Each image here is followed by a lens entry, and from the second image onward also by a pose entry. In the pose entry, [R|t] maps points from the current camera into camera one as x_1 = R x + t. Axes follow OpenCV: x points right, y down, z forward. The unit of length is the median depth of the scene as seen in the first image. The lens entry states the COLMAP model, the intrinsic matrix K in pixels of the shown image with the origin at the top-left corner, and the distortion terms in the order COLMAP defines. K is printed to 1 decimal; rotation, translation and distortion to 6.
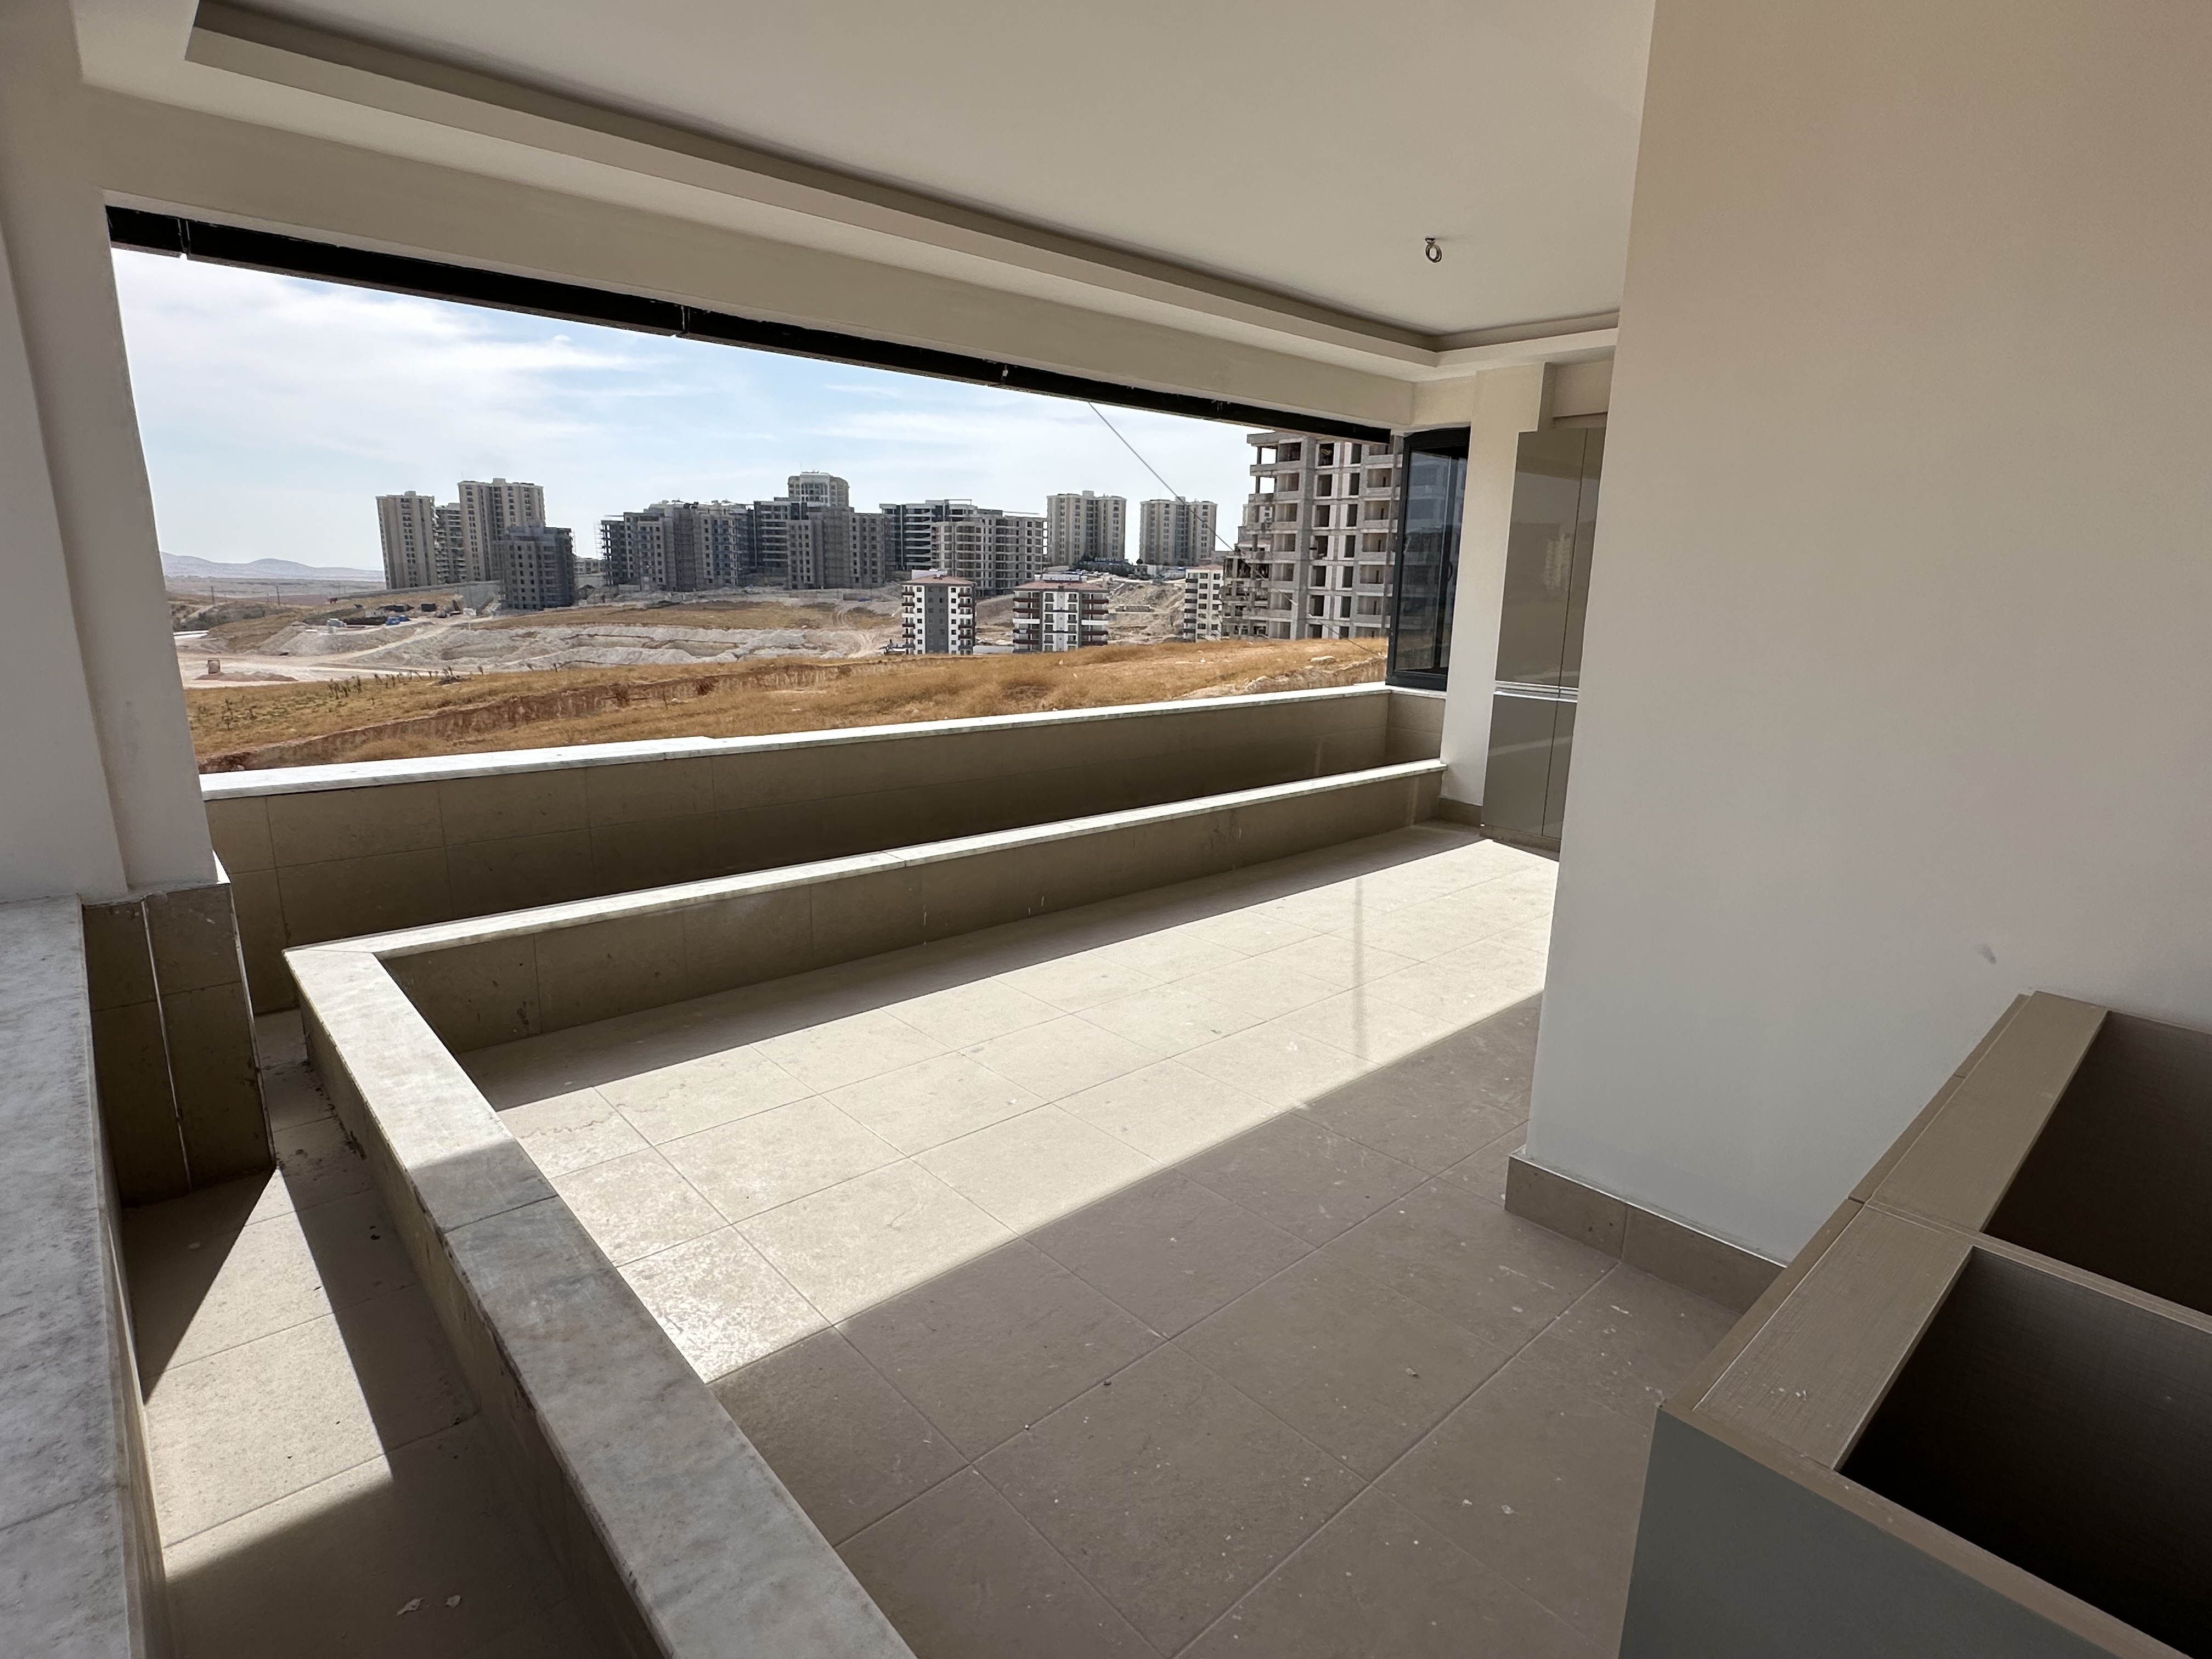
lens RADIAL K [[1124.8, 0, 1113.3], [0, 1124.8, 825.6], [0, 0, 1]] dist [-0.004569, 0.001282]
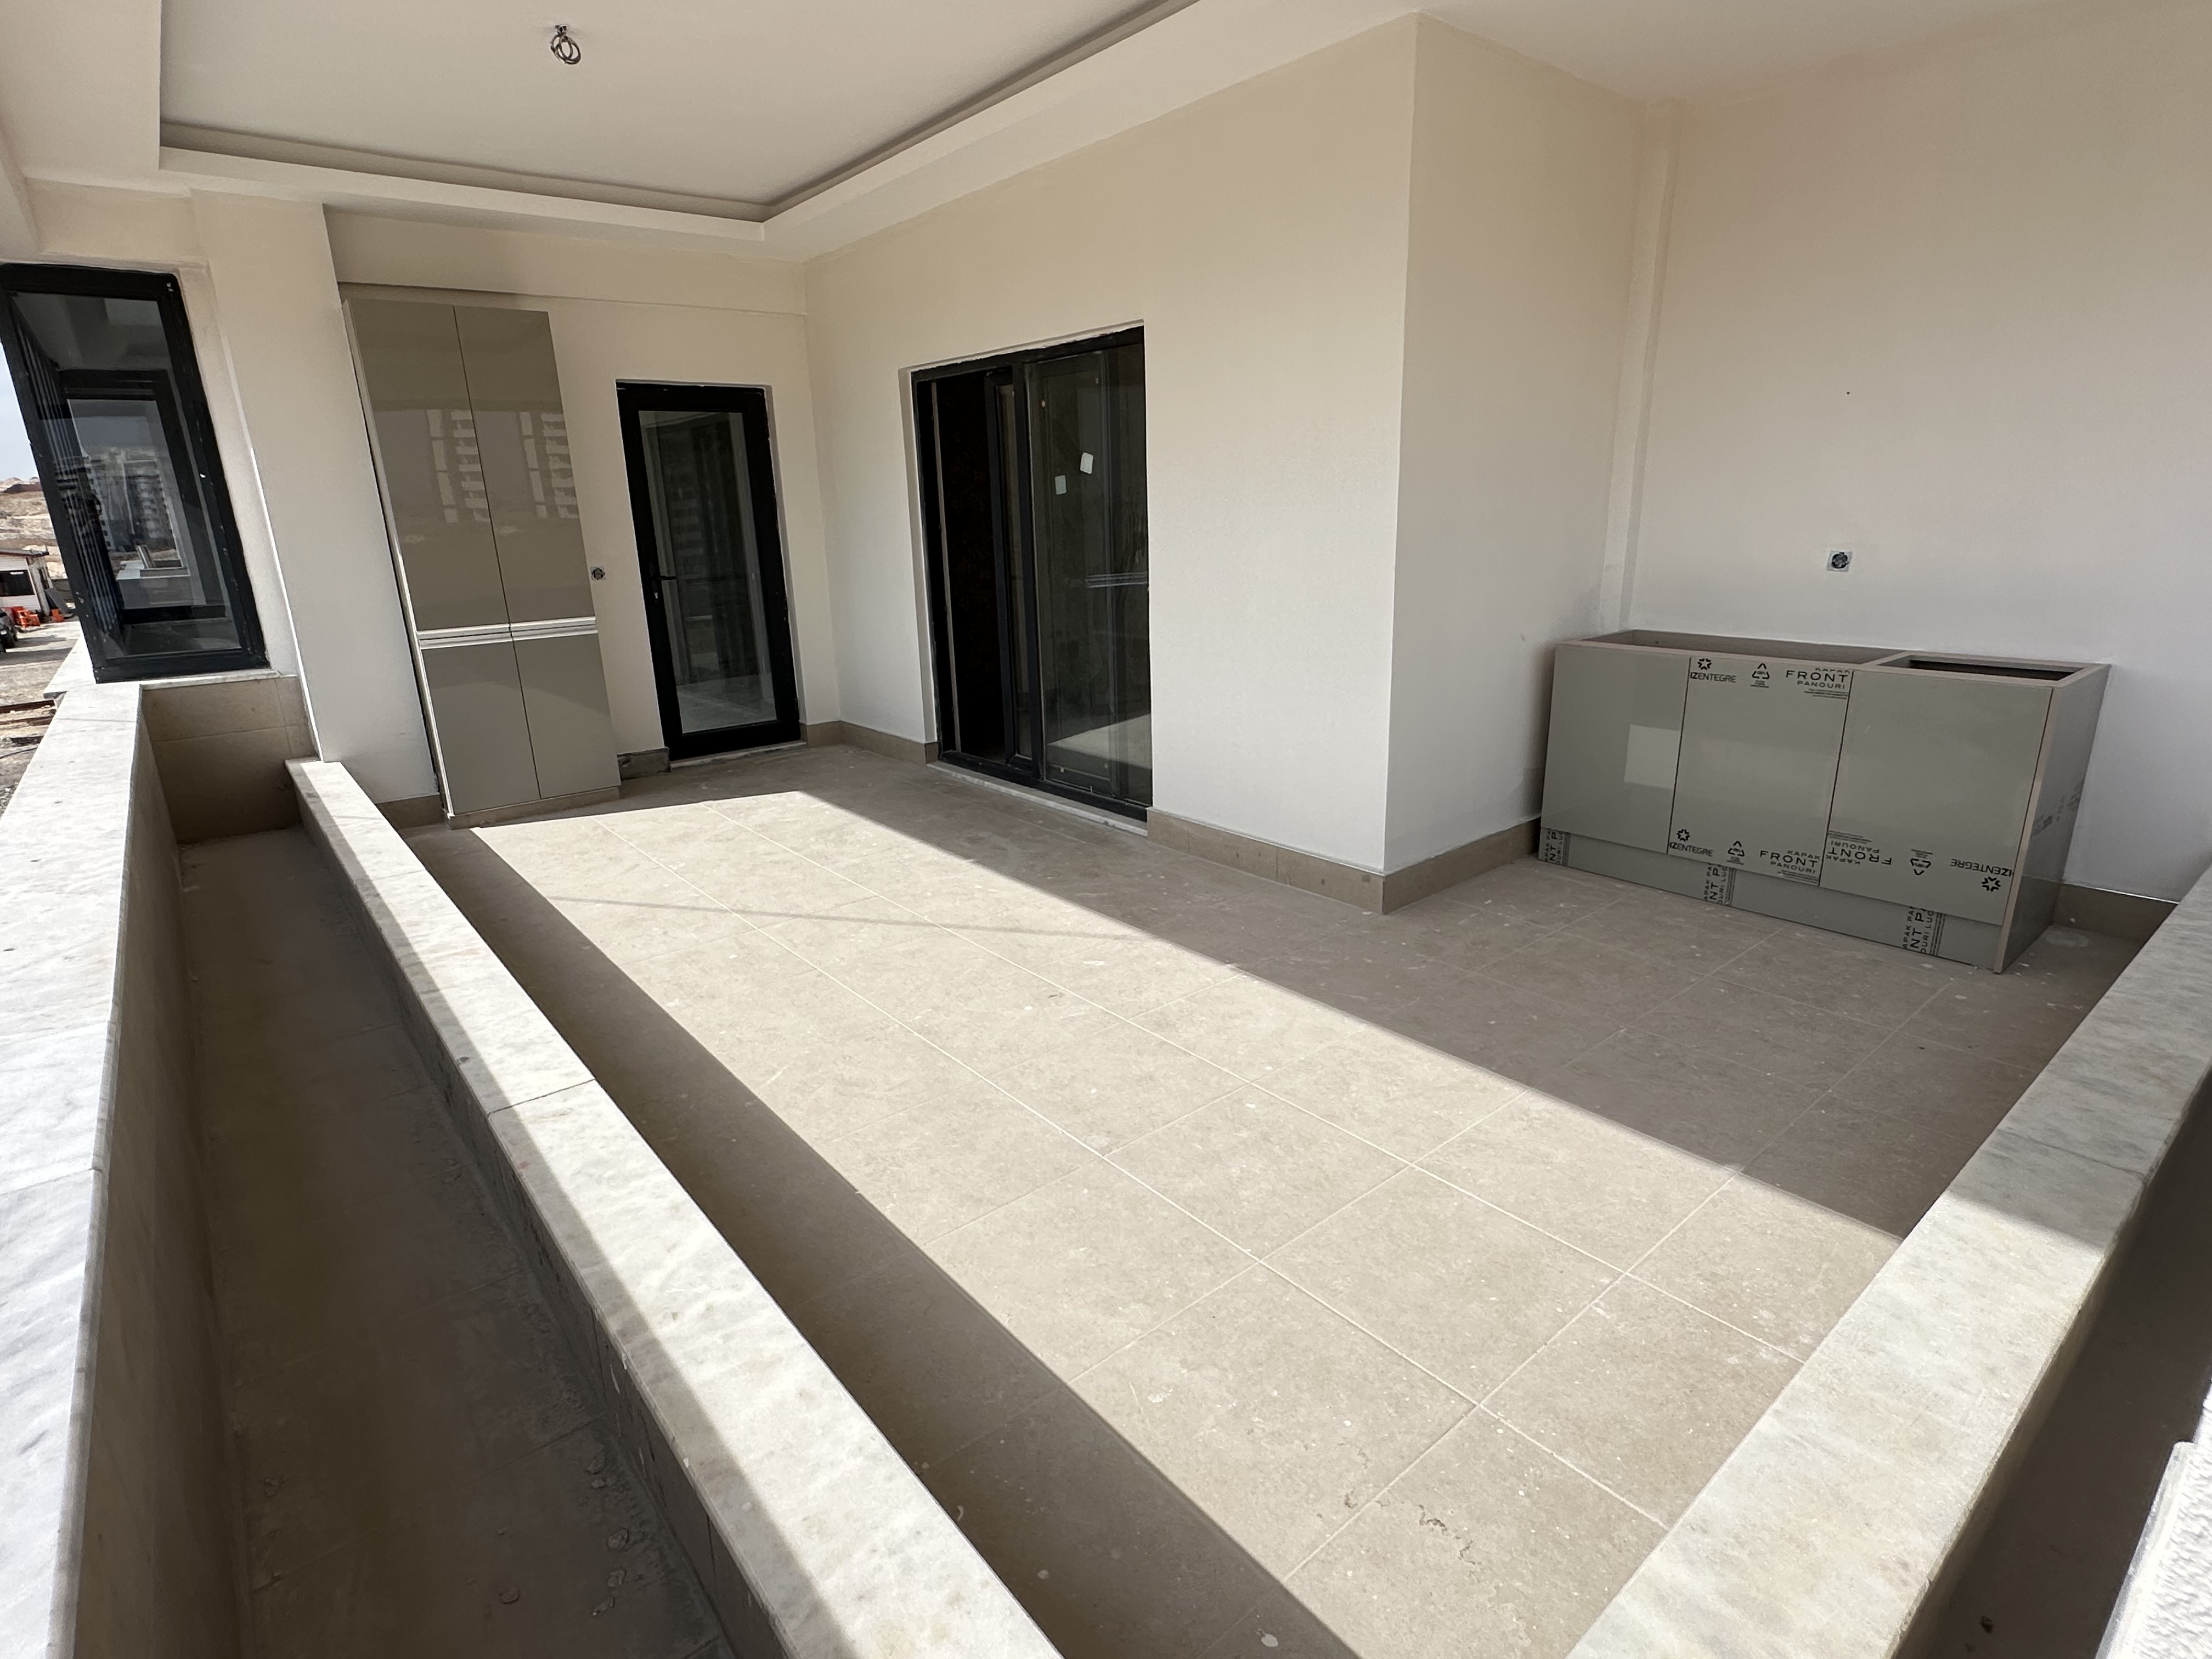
lens RADIAL K [[1124.8, 0, 1093.9], [0, 1124.8, 832.1], [0, 0, 1]] dist [-0.004569, 0.001282]
pose [[0.052728, -0.309266, 0.949513, -0.646933], [0.249878, 0.924673, 0.287299, -0.166203], [-0.966841, 0.222113, 0.126035, 0.753695]]
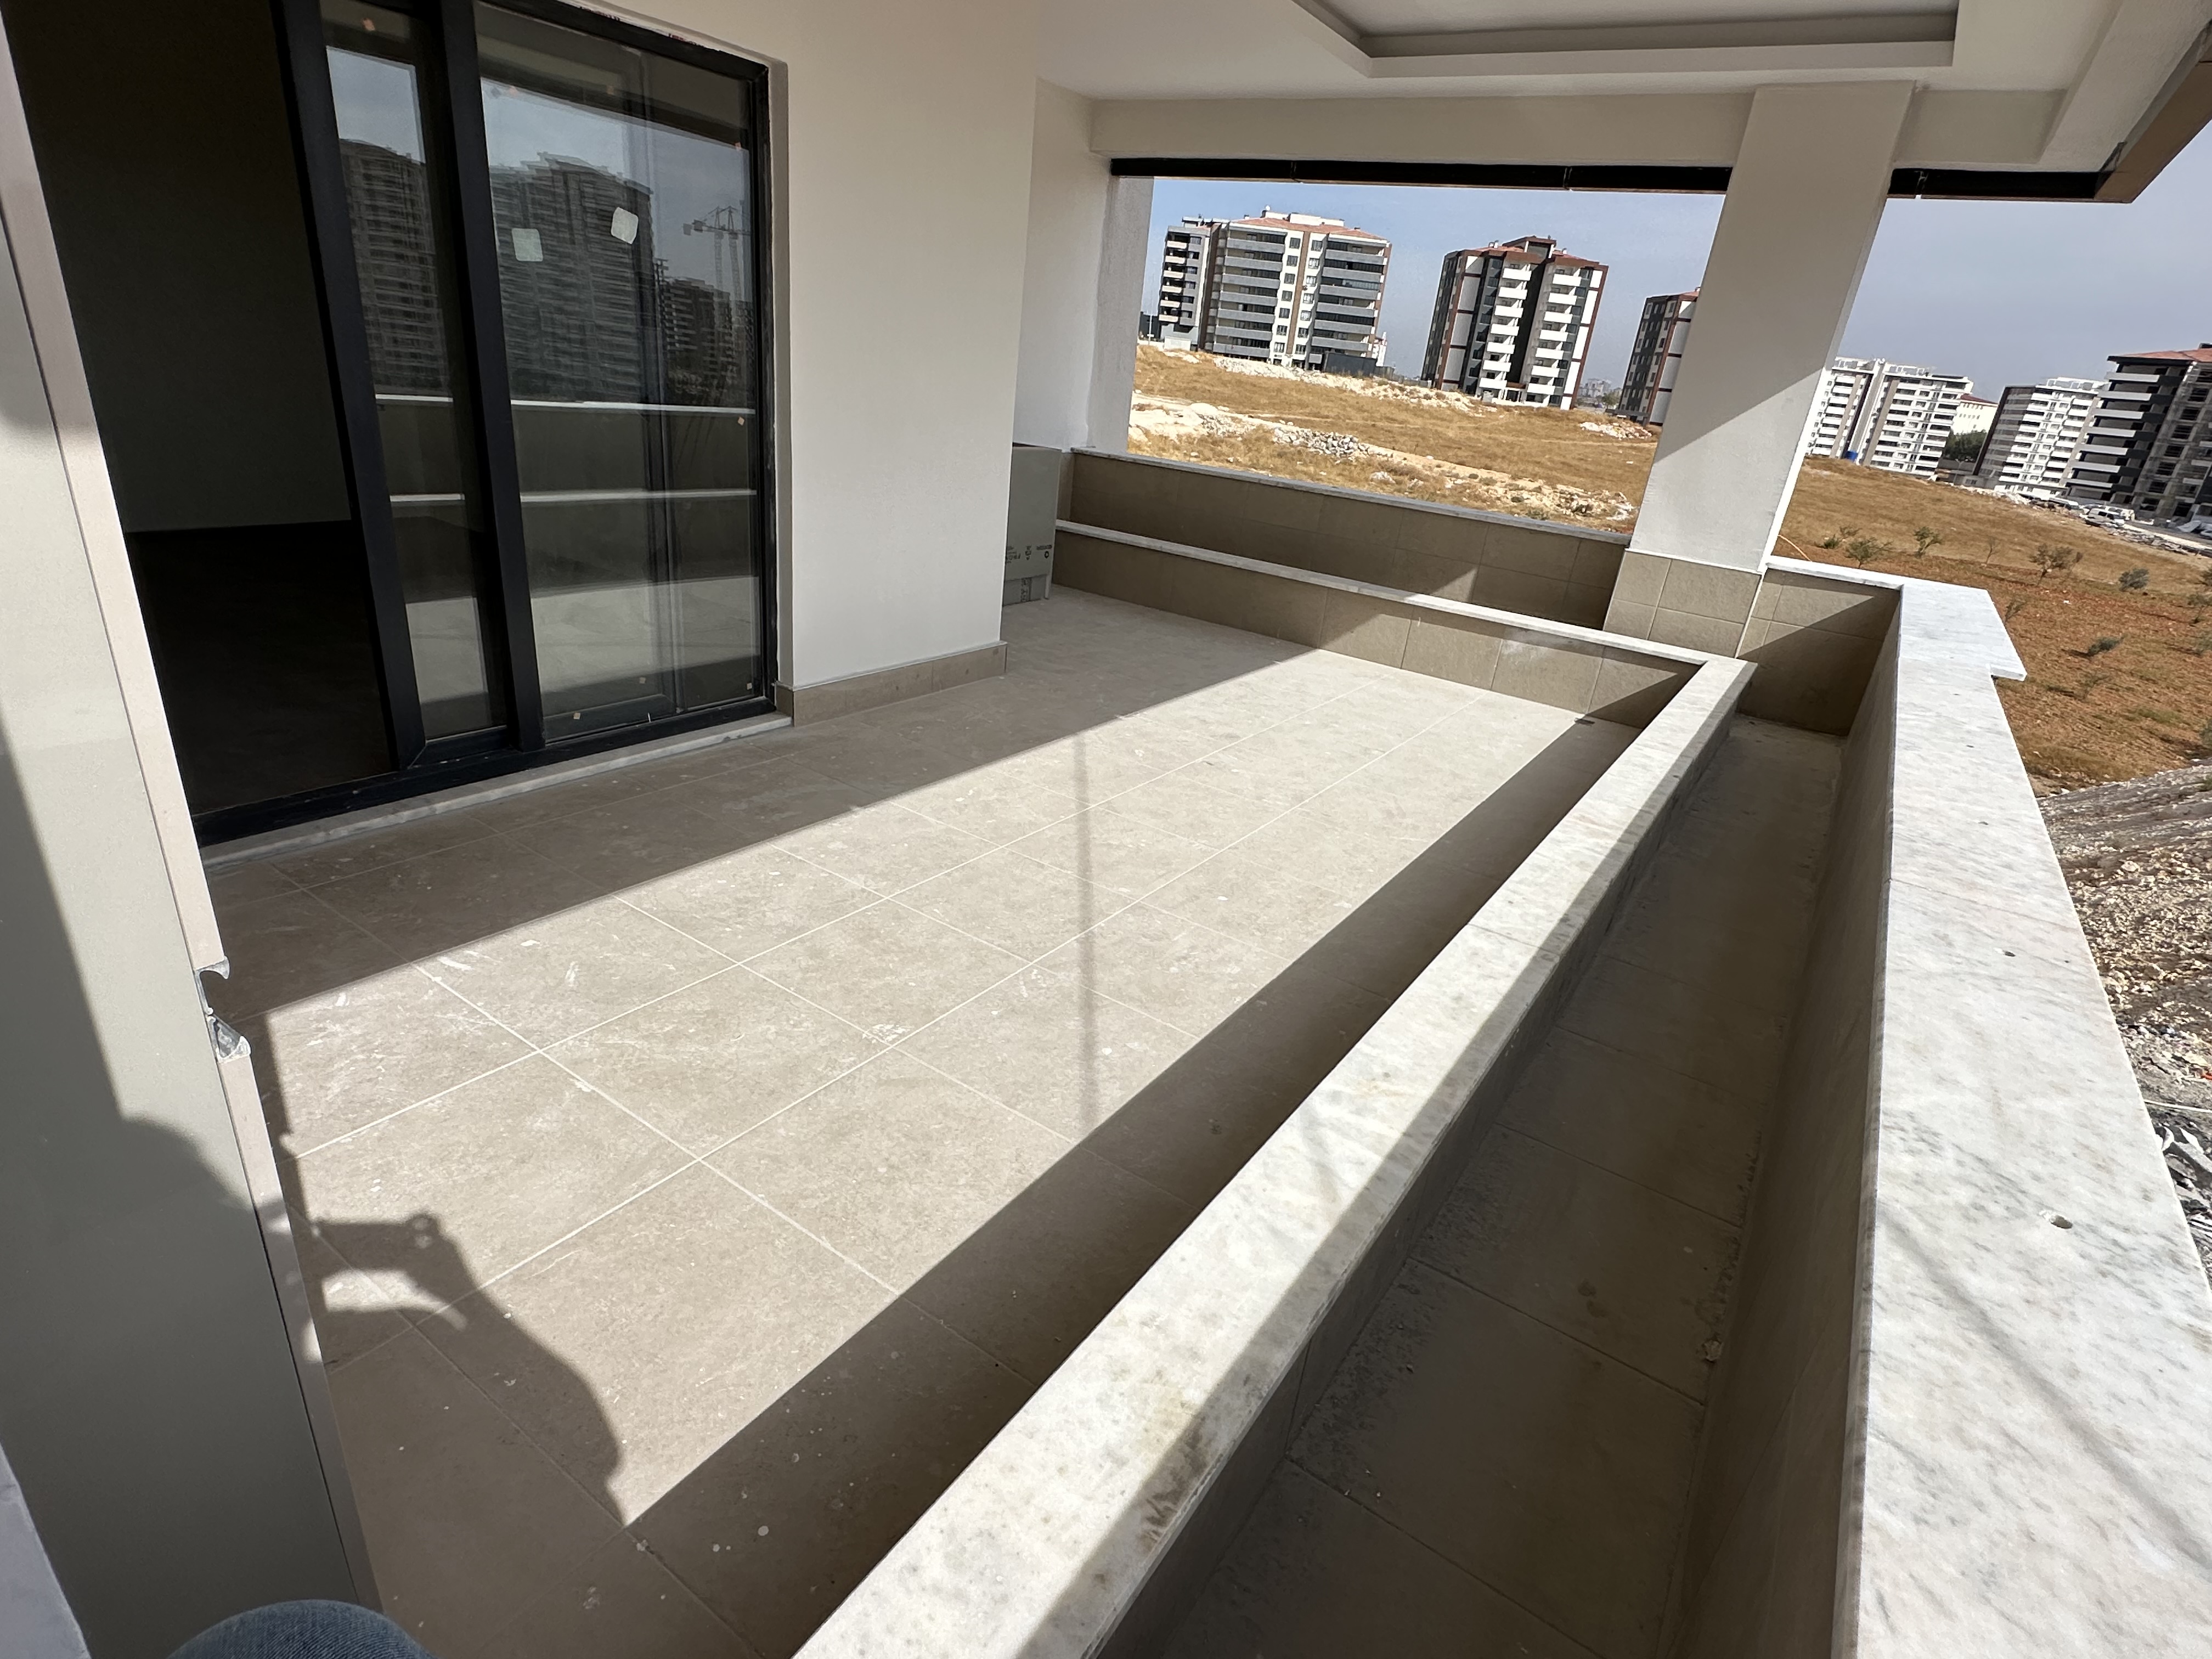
lens RADIAL K [[1124.8, 0, 1110.6], [0, 1124.8, 844.2], [0, 0, 1]] dist [-0.004569, 0.001282]
pose [[-0.962815, -0.016857, -0.269636, 0.439281], [-0.175167, 0.798789, 0.575546, -0.346036], [0.205681, 0.601375, -0.772038, 1.721328]]
